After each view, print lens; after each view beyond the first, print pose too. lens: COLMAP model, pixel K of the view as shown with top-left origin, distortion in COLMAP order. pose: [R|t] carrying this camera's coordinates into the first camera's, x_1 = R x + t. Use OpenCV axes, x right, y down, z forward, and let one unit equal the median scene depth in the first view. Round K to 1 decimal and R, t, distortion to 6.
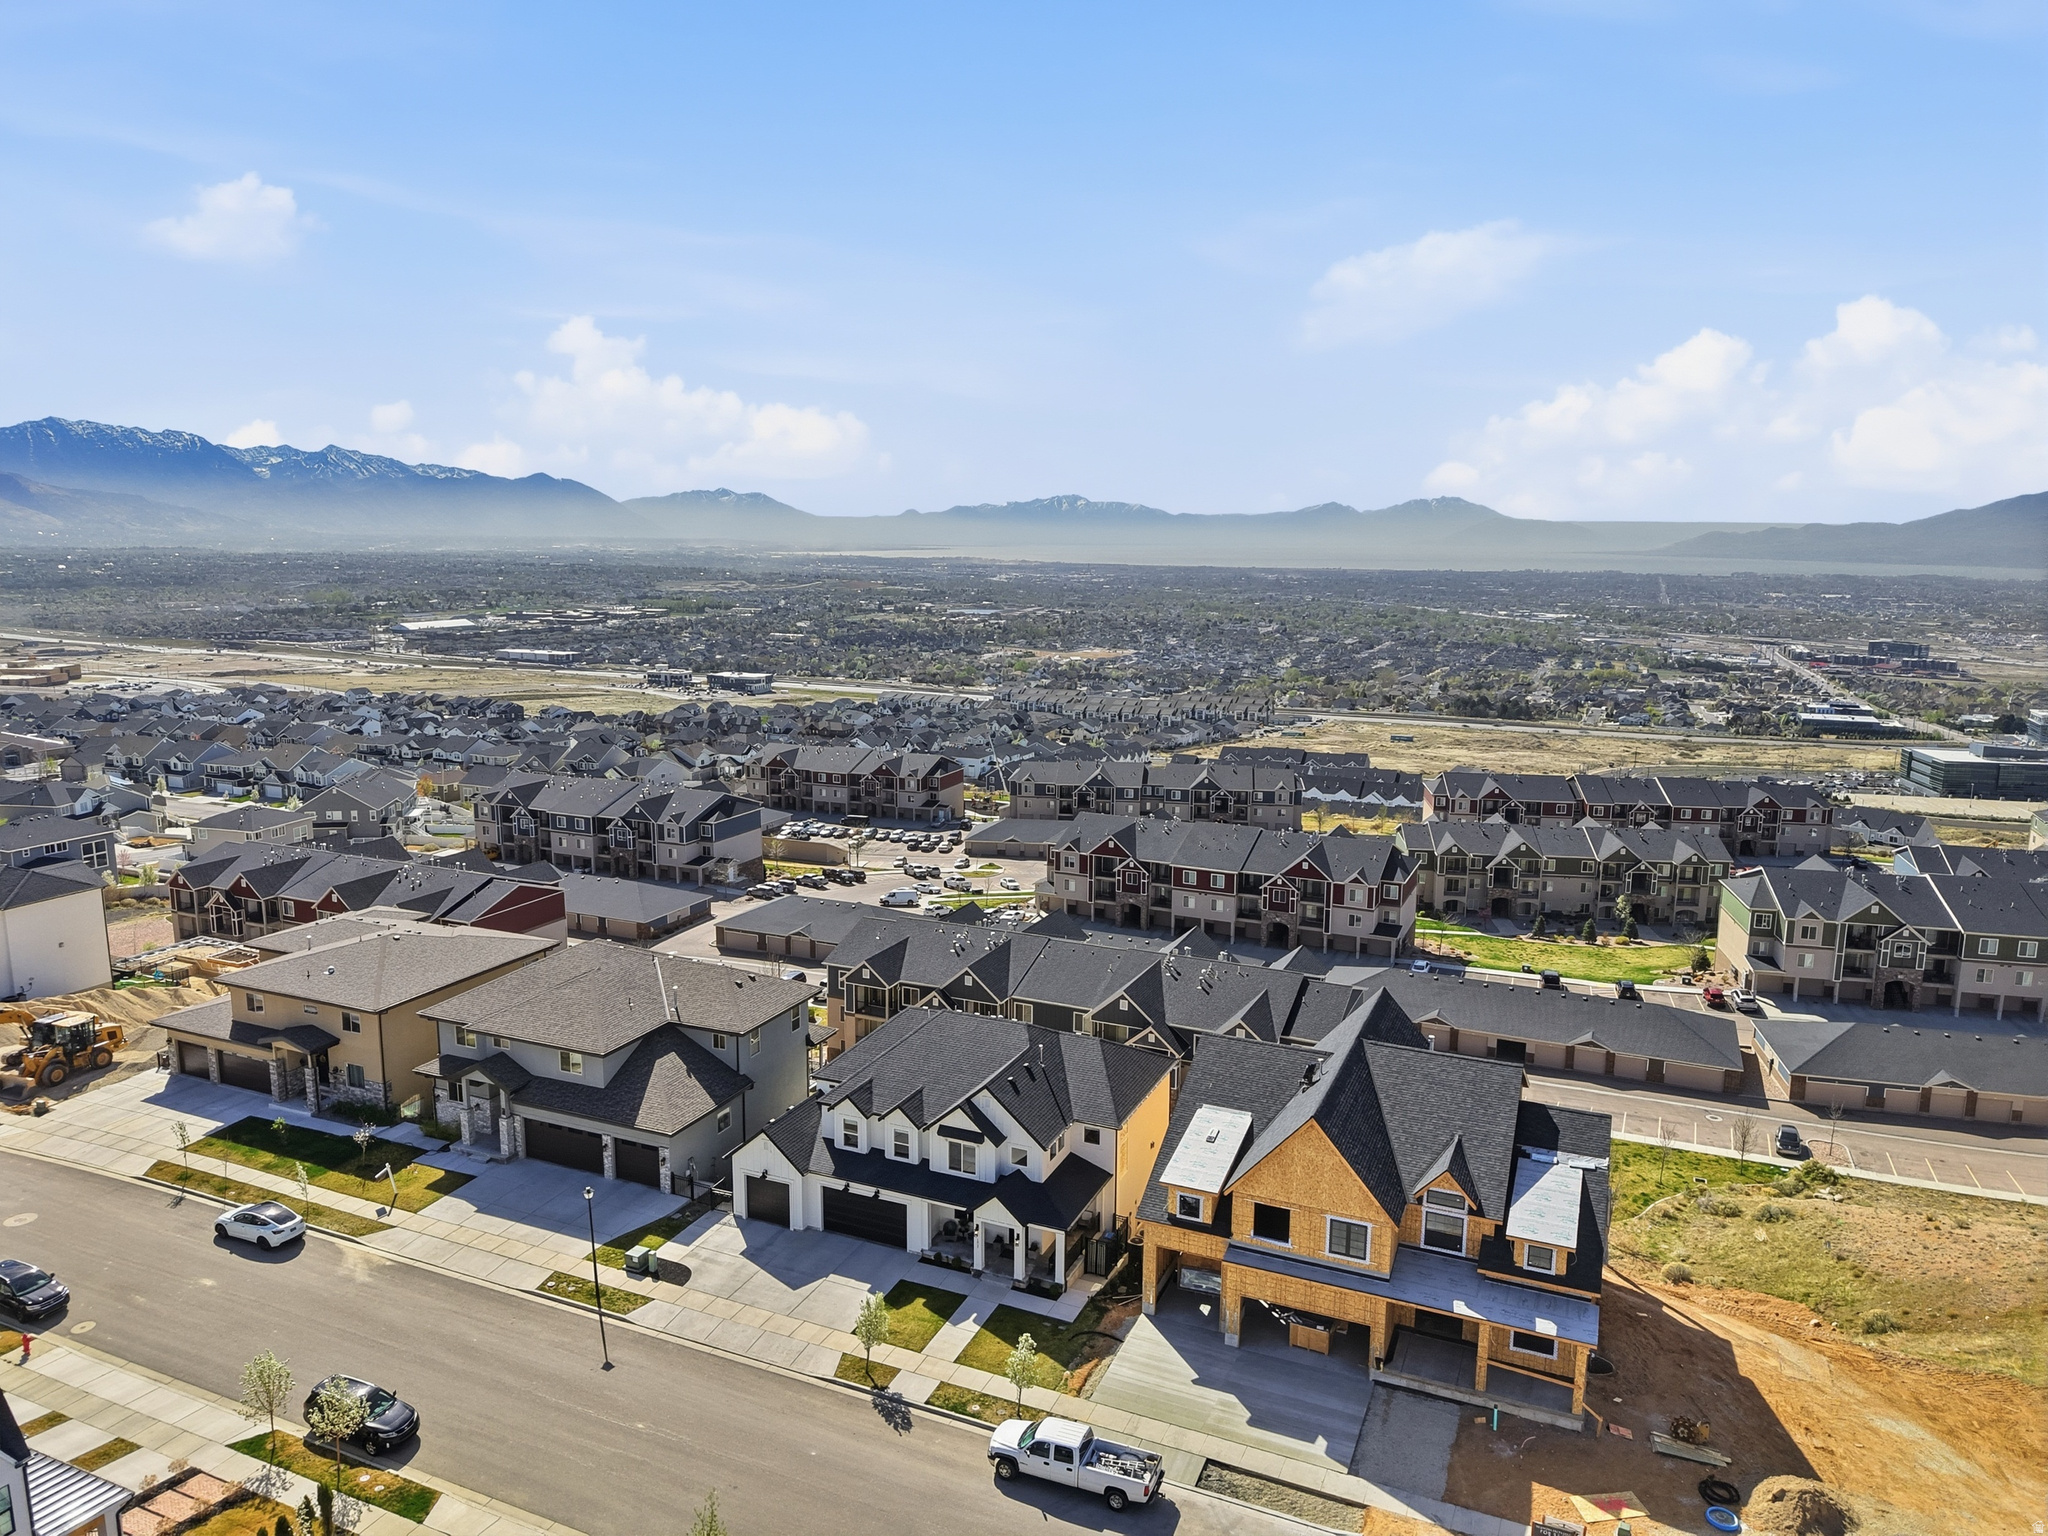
lens RADIAL K [[1359.2, 0, 1031.4], [0, 1359.2, 789.8], [0, 0, 1]] dist [0.052791, -0.057705]
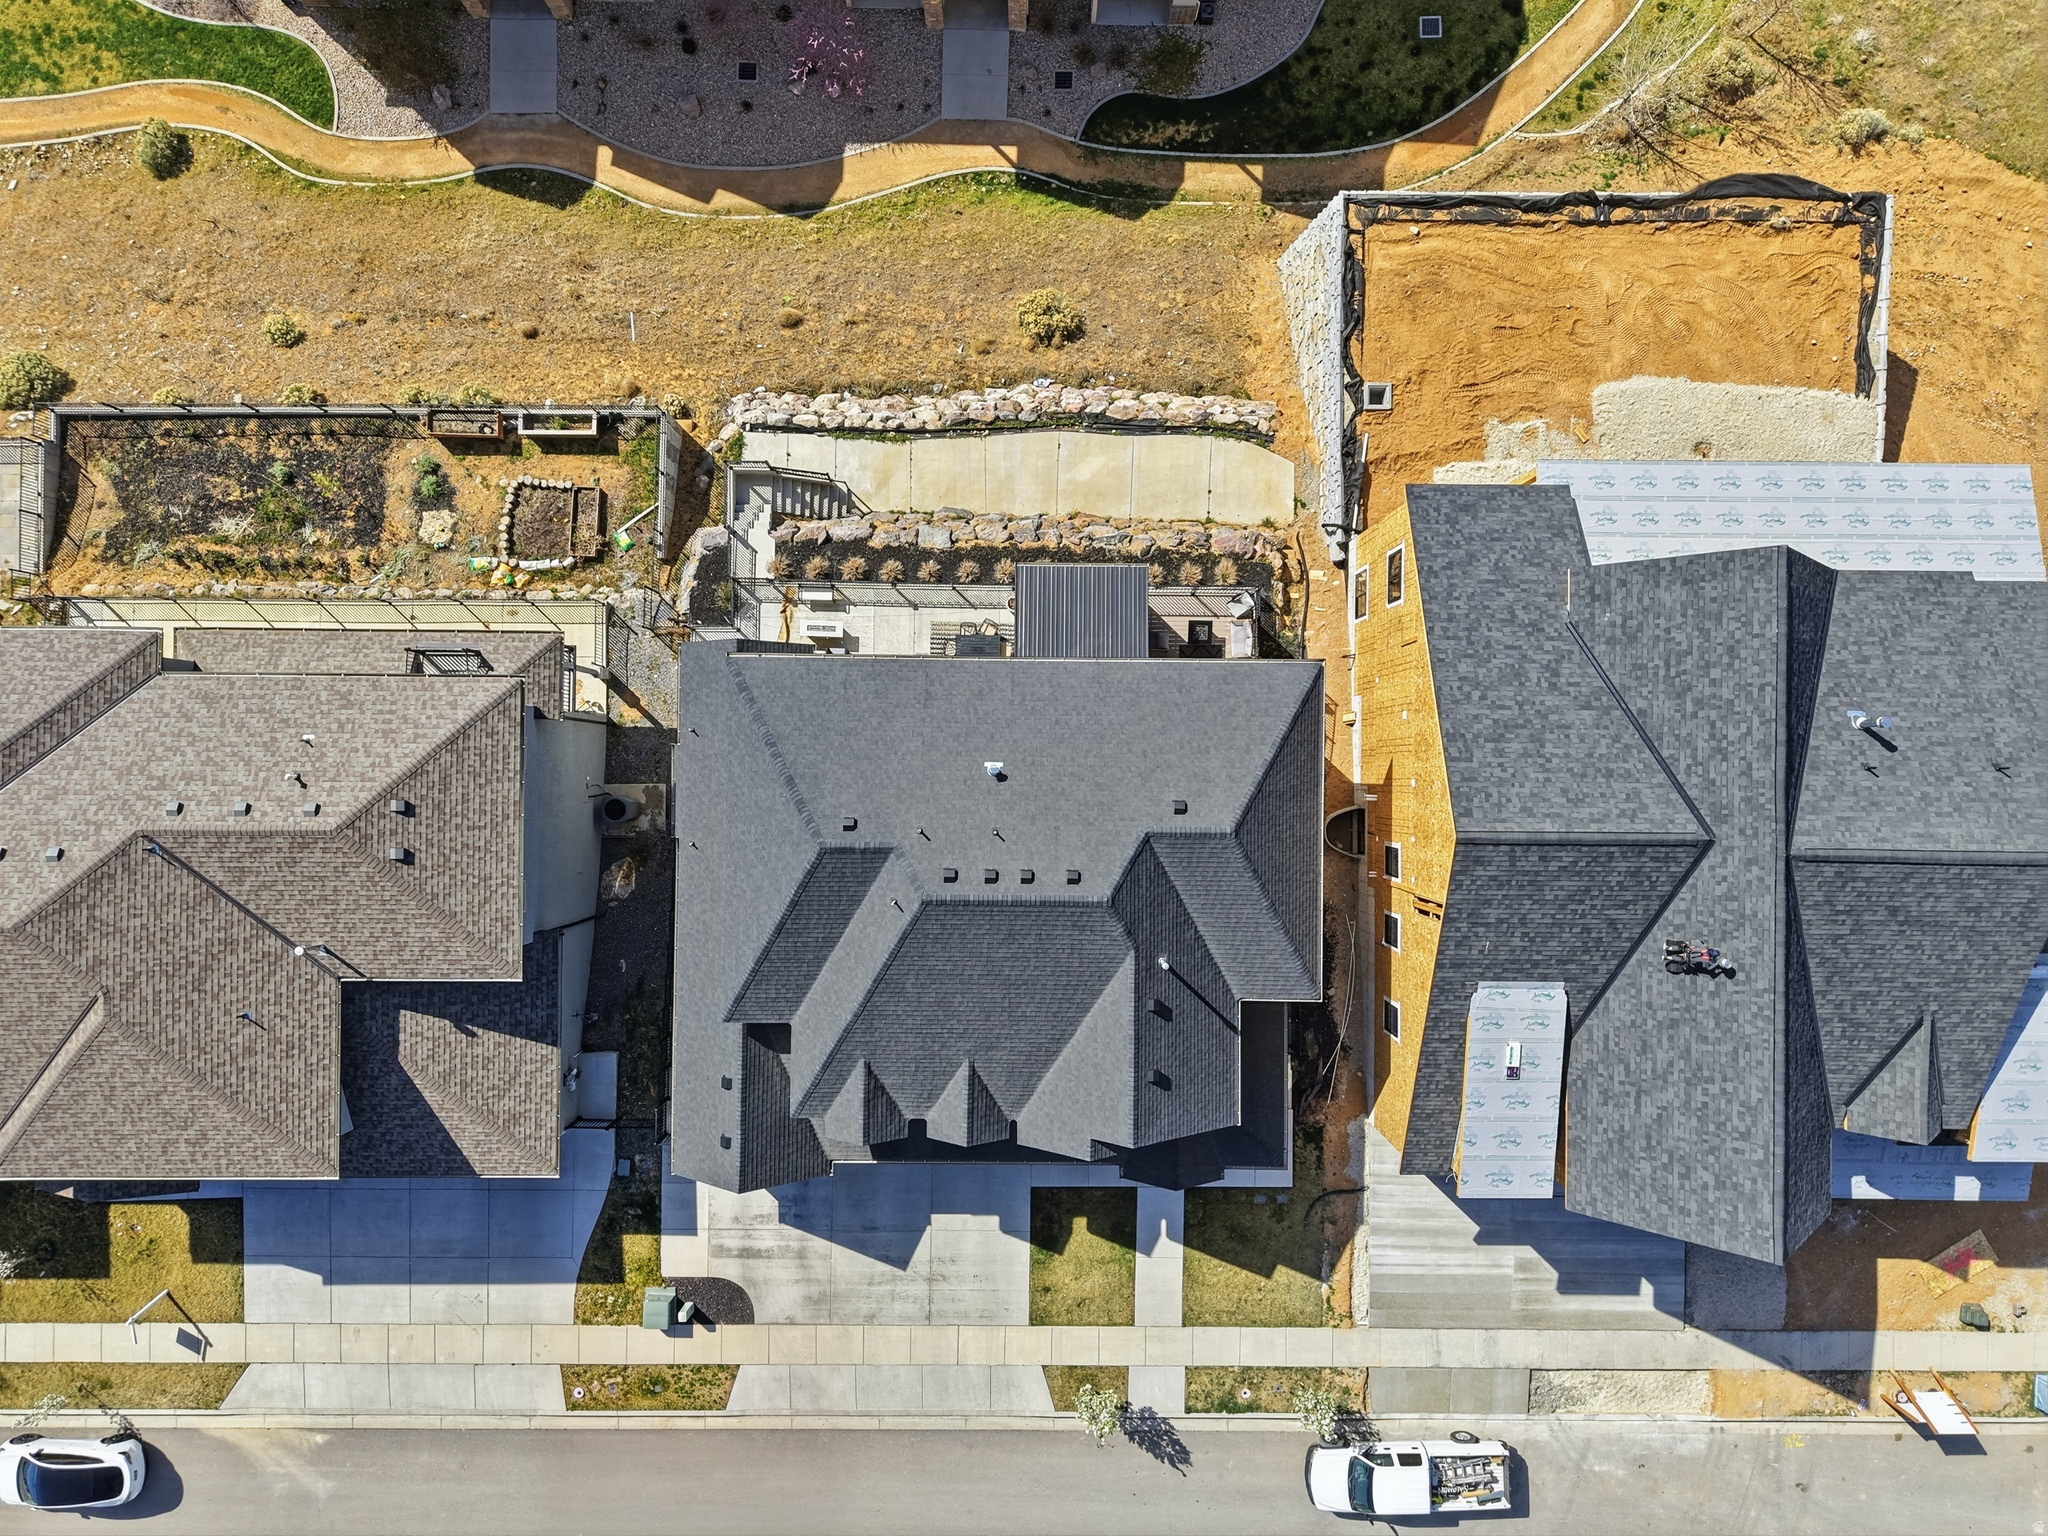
lens RADIAL K [[1359.2, 0, 1017.7], [0, 1359.2, 774.0], [0, 0, 1]] dist [0.052791, -0.057705]
pose [[0.919269, -0.393622, -0.002335, -0.006900], [0.075931, 0.171503, 0.982253, -0.160126], [-0.386236, -0.903132, 0.187545, 0.460823]]
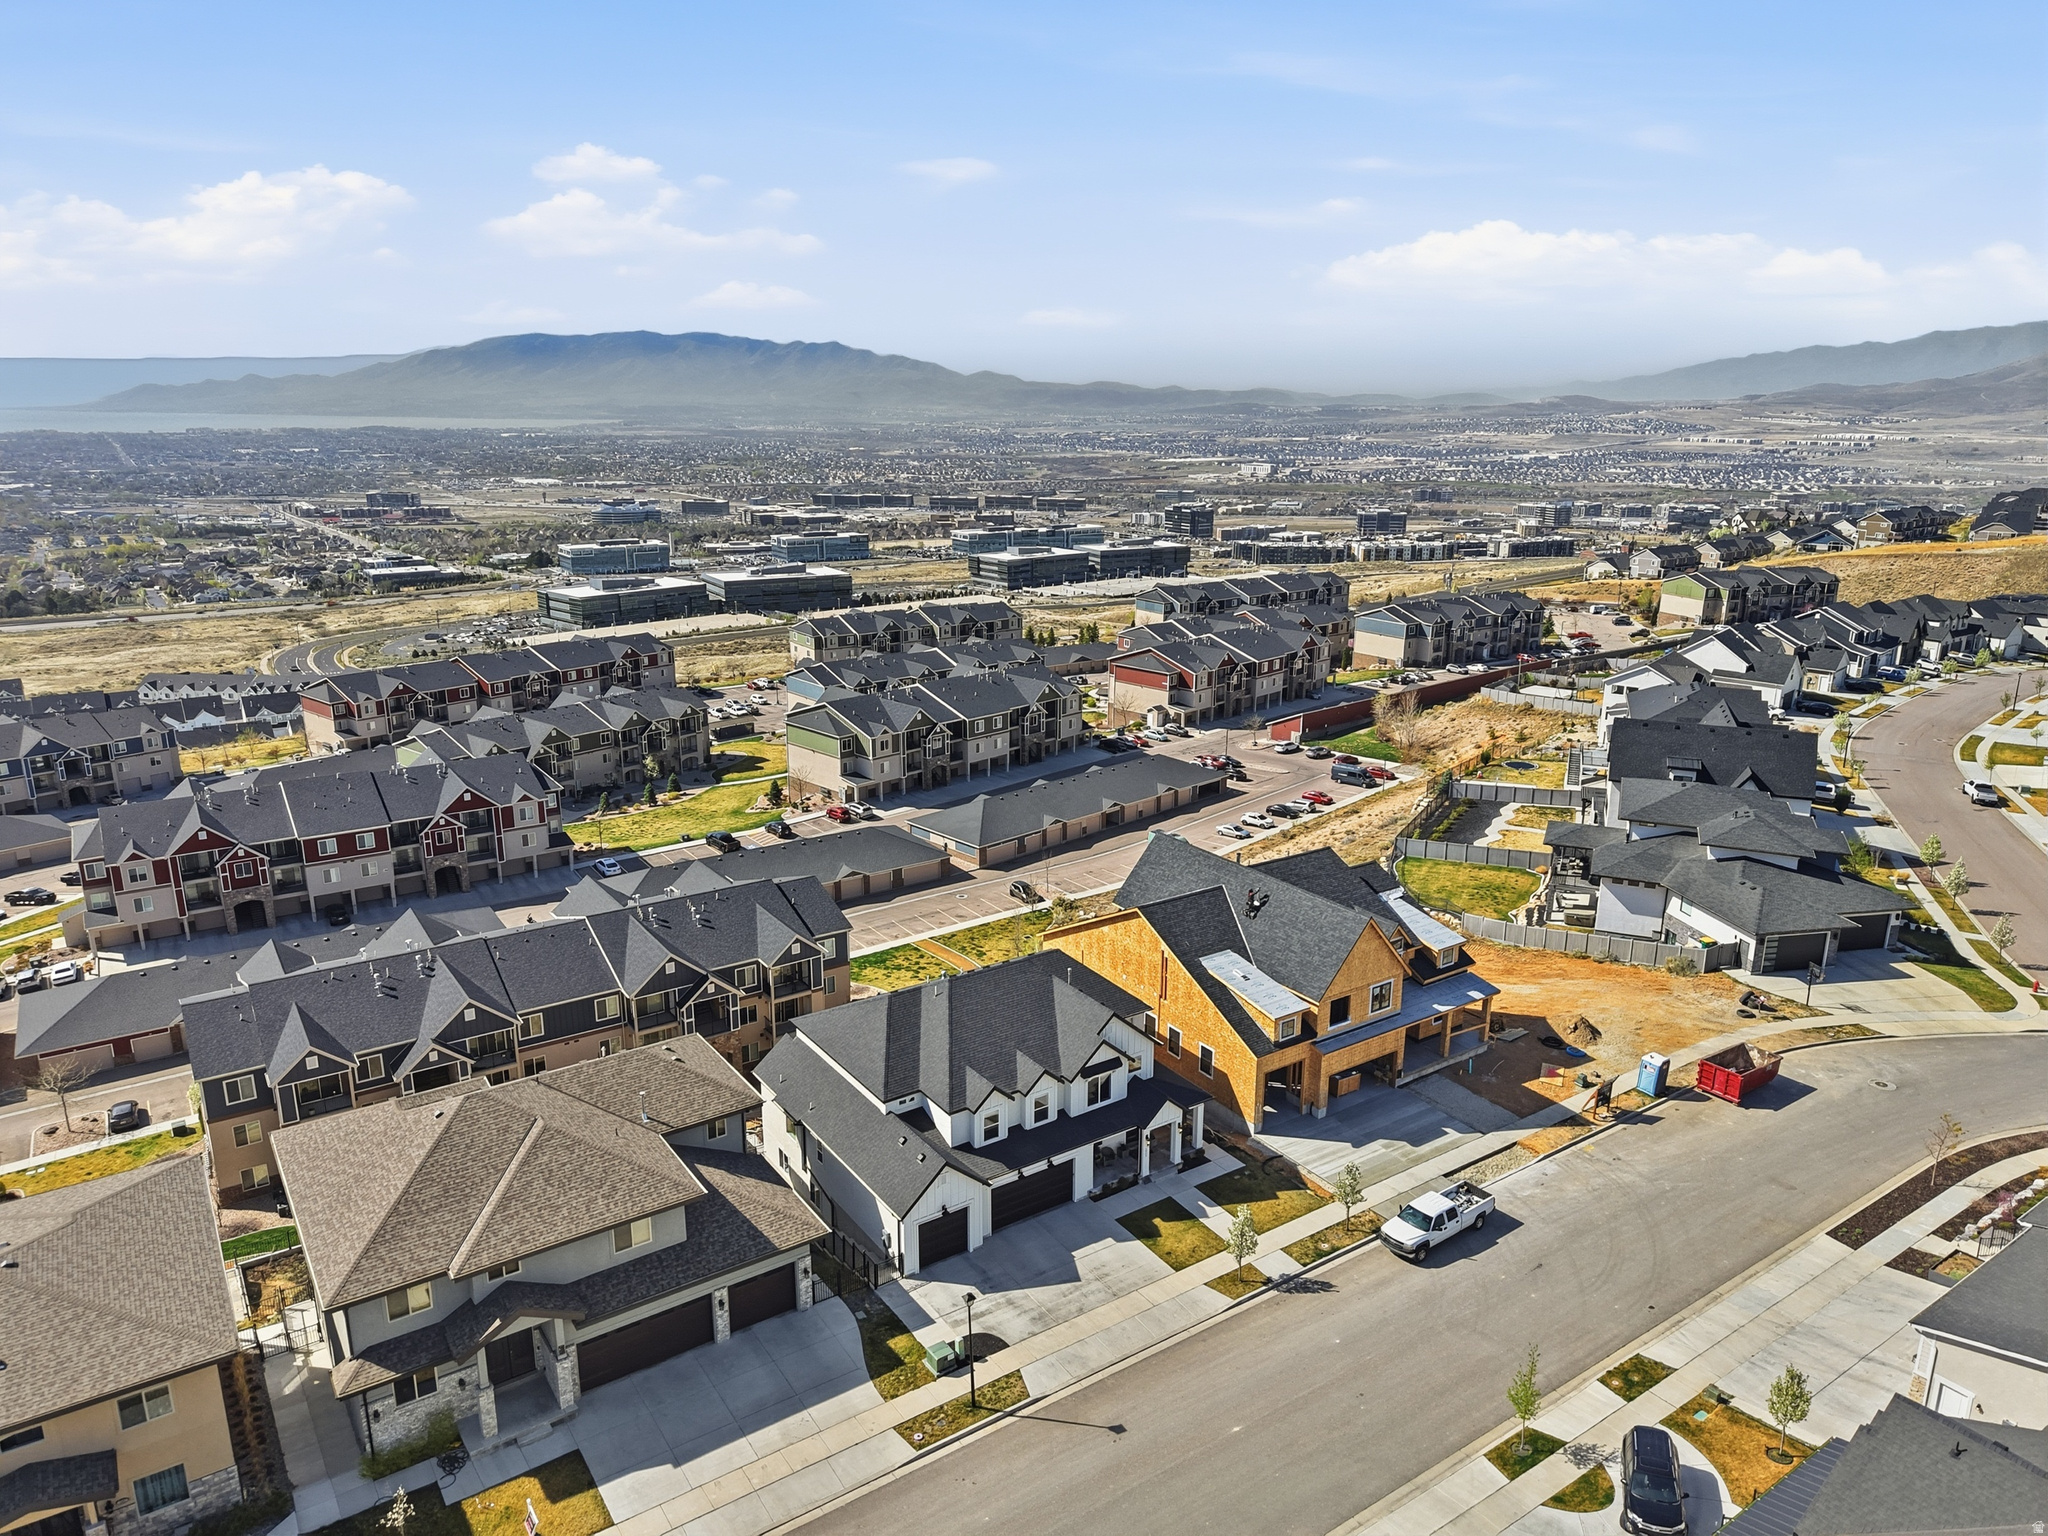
lens RADIAL K [[1359.2, 0, 1023.0], [0, 1359.2, 766.9], [0, 0, 1]] dist [0.052791, -0.057705]
pose [[0.532565, -0.228673, 0.814913, -0.385366], [0.157846, 0.972754, 0.169809, -0.068090], [-0.831540, 0.038196, 0.554150, 0.206733]]
